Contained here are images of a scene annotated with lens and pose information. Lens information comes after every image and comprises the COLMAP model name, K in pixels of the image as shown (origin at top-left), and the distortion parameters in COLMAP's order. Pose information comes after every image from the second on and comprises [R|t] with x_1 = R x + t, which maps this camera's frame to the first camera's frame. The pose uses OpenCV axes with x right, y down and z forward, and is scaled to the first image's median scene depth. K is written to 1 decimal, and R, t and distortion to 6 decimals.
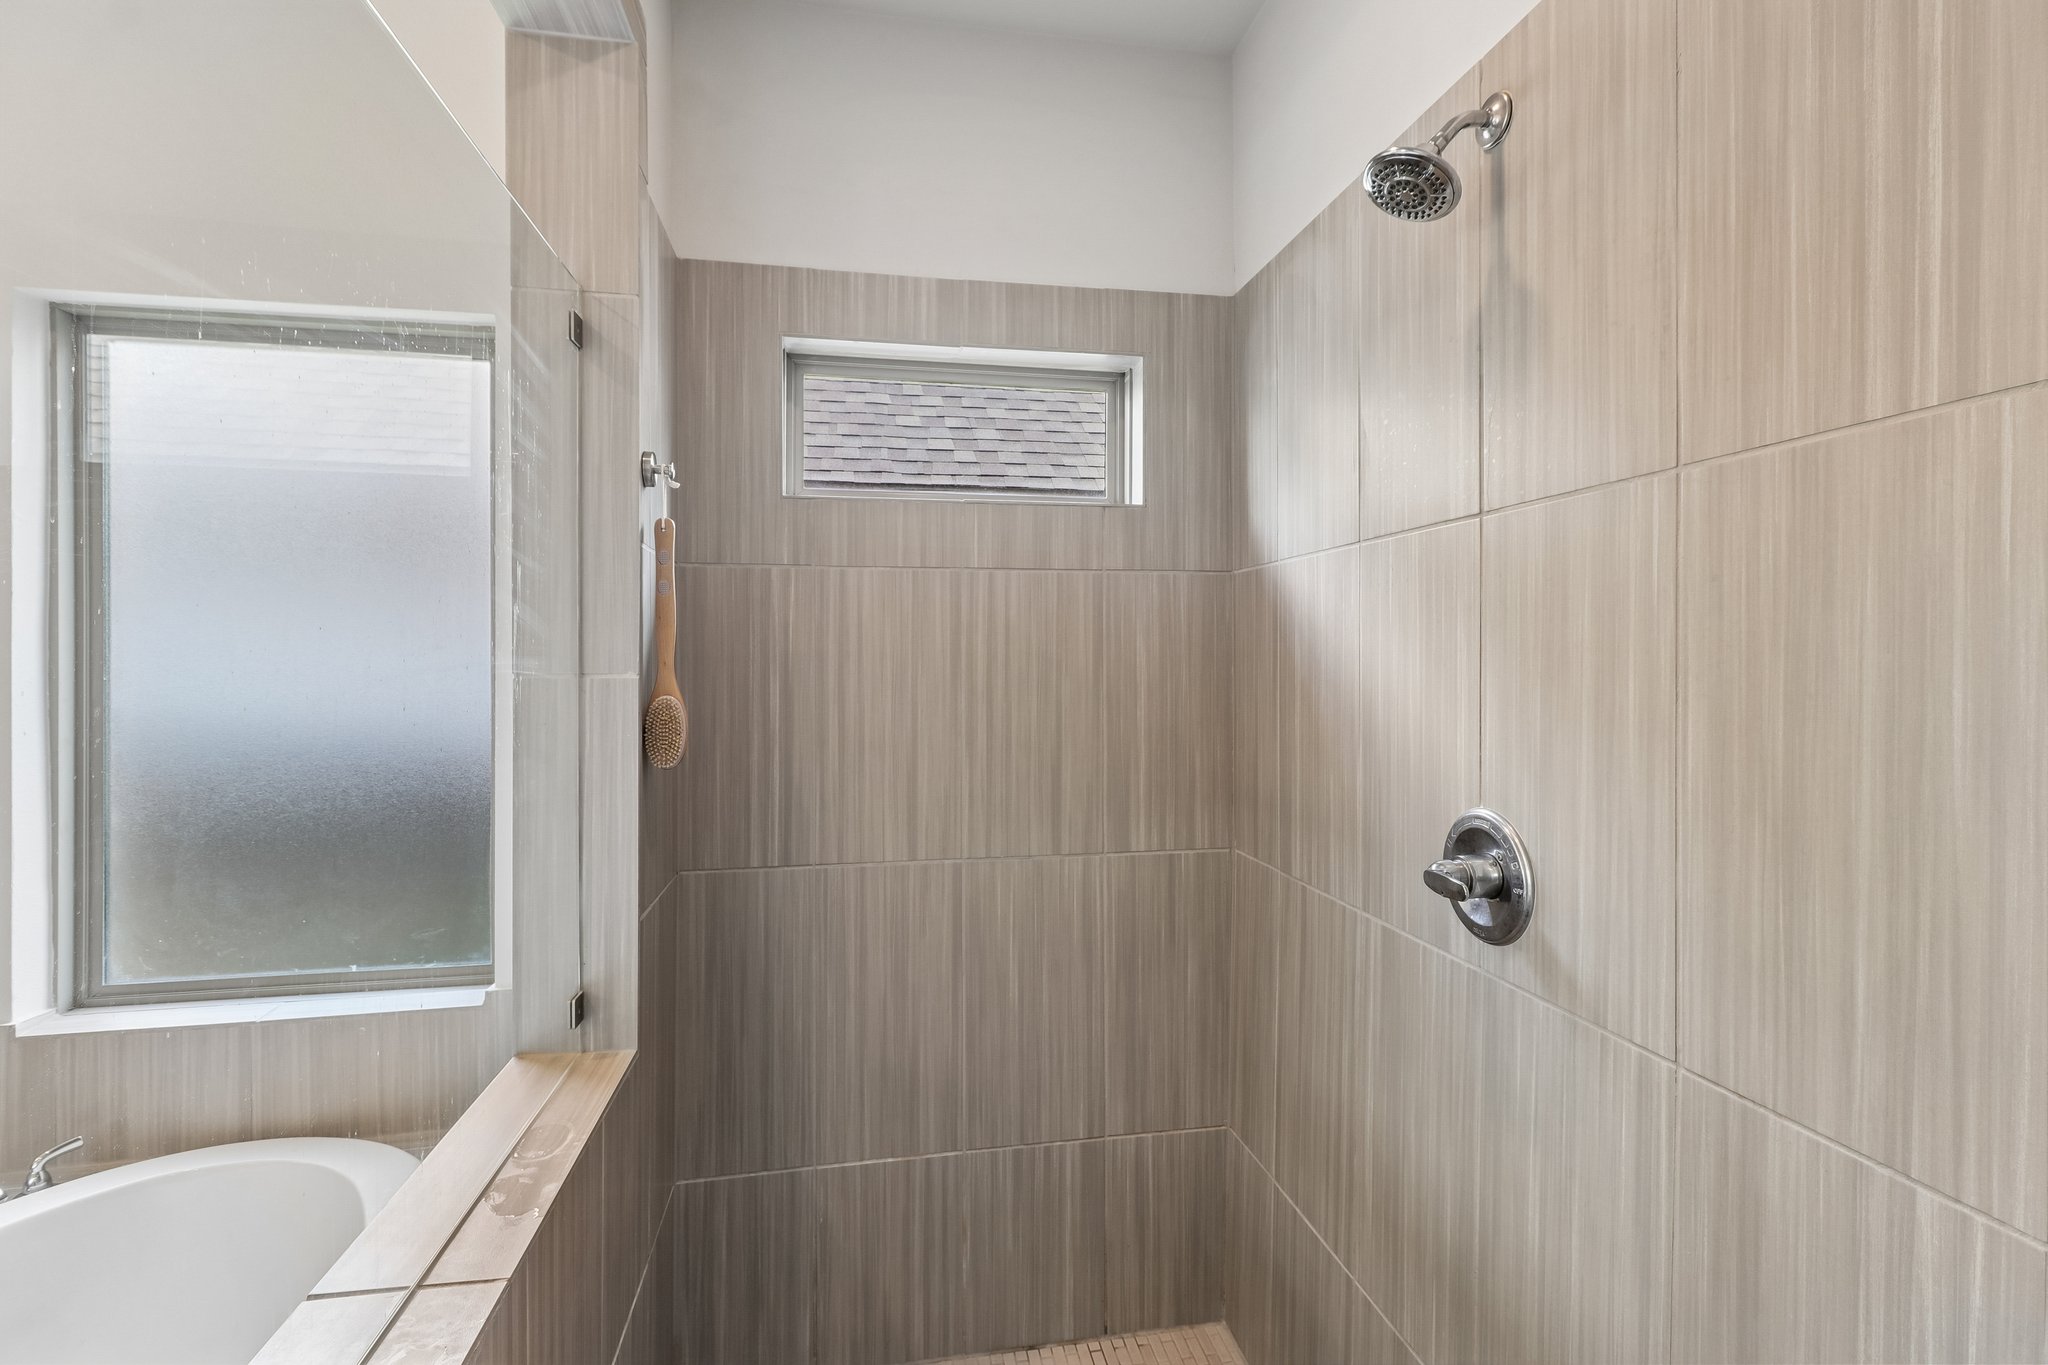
lens RADIAL K [[941.1, 0, 1030.6], [0, 941.1, 670.9], [0, 0, 1]] dist [0.002644, 0.000810]
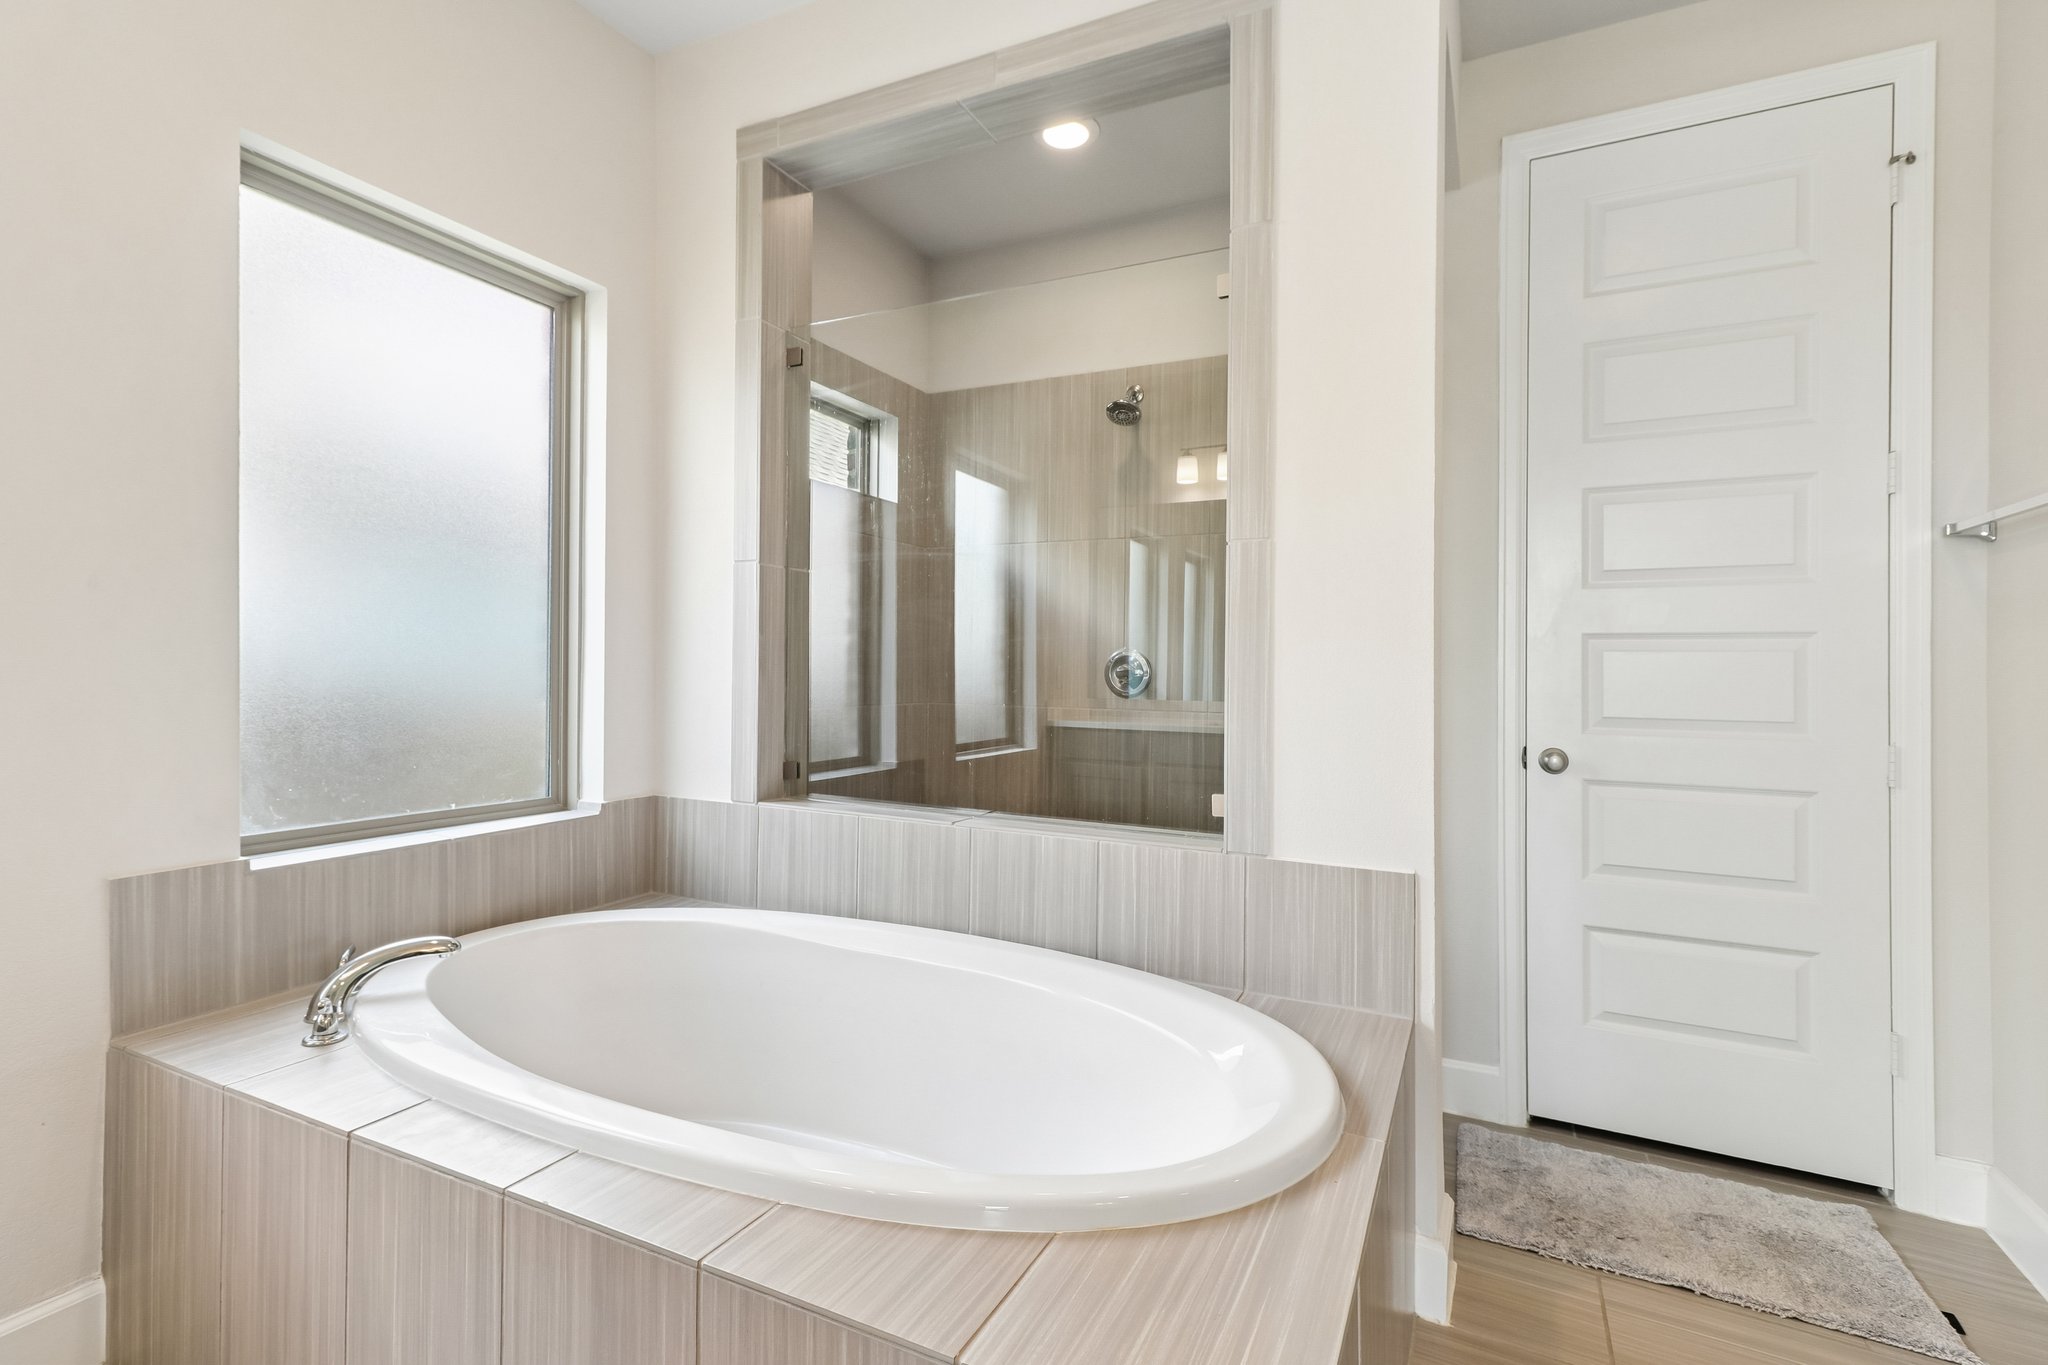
lens RADIAL K [[941.1, 0, 1018.9], [0, 941.1, 675.2], [0, 0, 1]] dist [0.002644, 0.000810]
pose [[0.606700, 0.004983, 0.794915, -1.263595], [-0.012817, 0.999912, 0.003514, 0.146892], [-0.794828, -0.012321, 0.606710, -0.259638]]
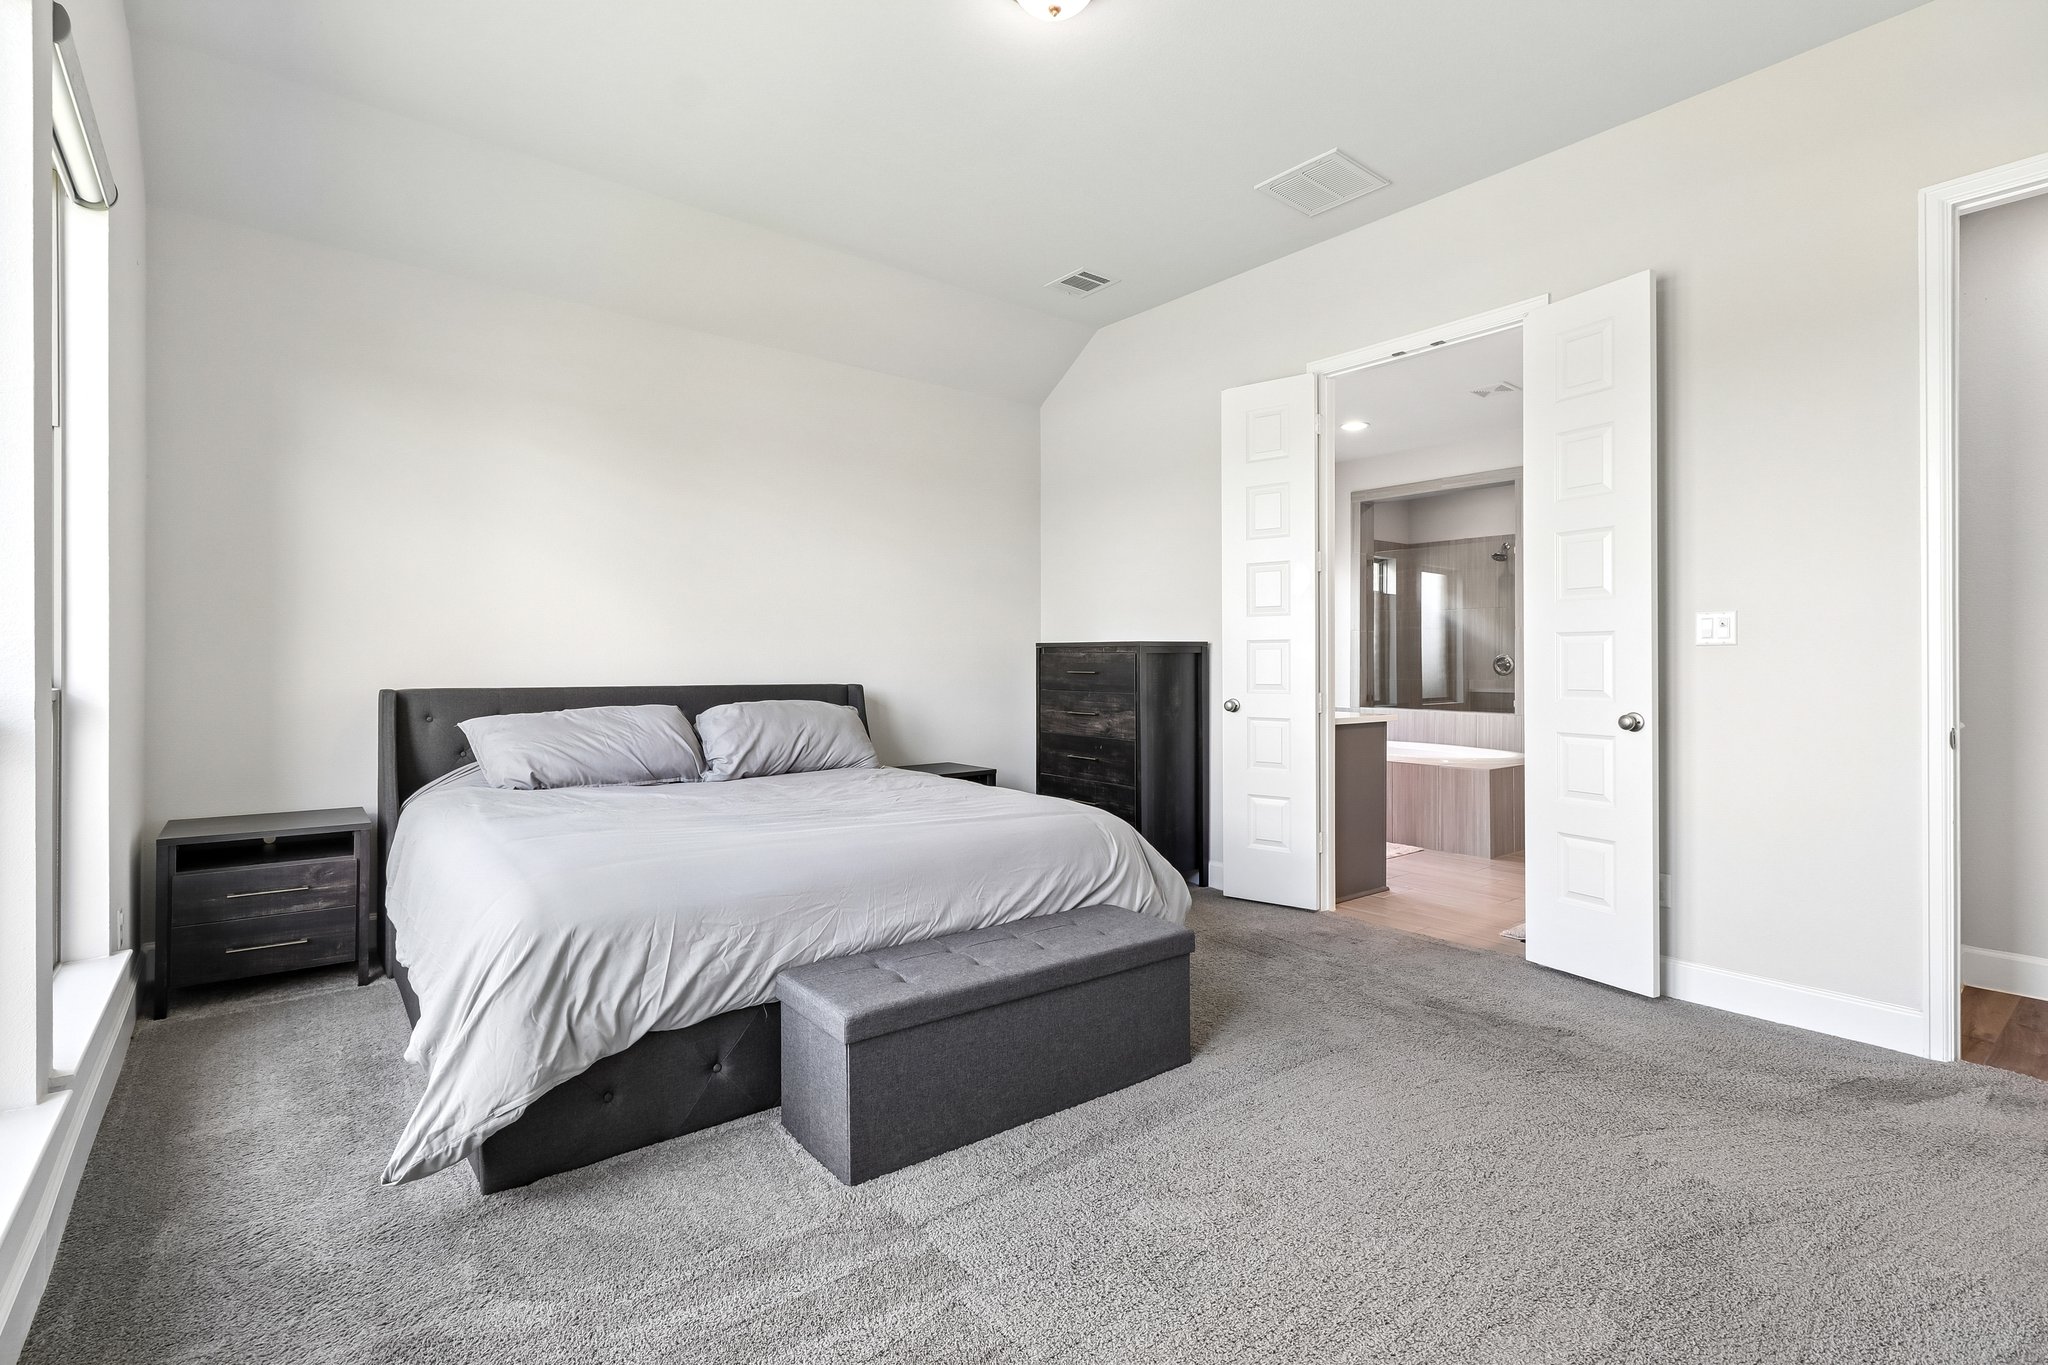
lens RADIAL K [[941.1, 0, 1025.5], [0, 941.1, 670.4], [0, 0, 1]] dist [0.002644, 0.000810]
pose [[0.885764, -0.001564, 0.464133, -3.624704], [-0.002605, 0.999962, 0.008340, 0.138466], [-0.464129, -0.008596, 0.885726, -2.123047]]
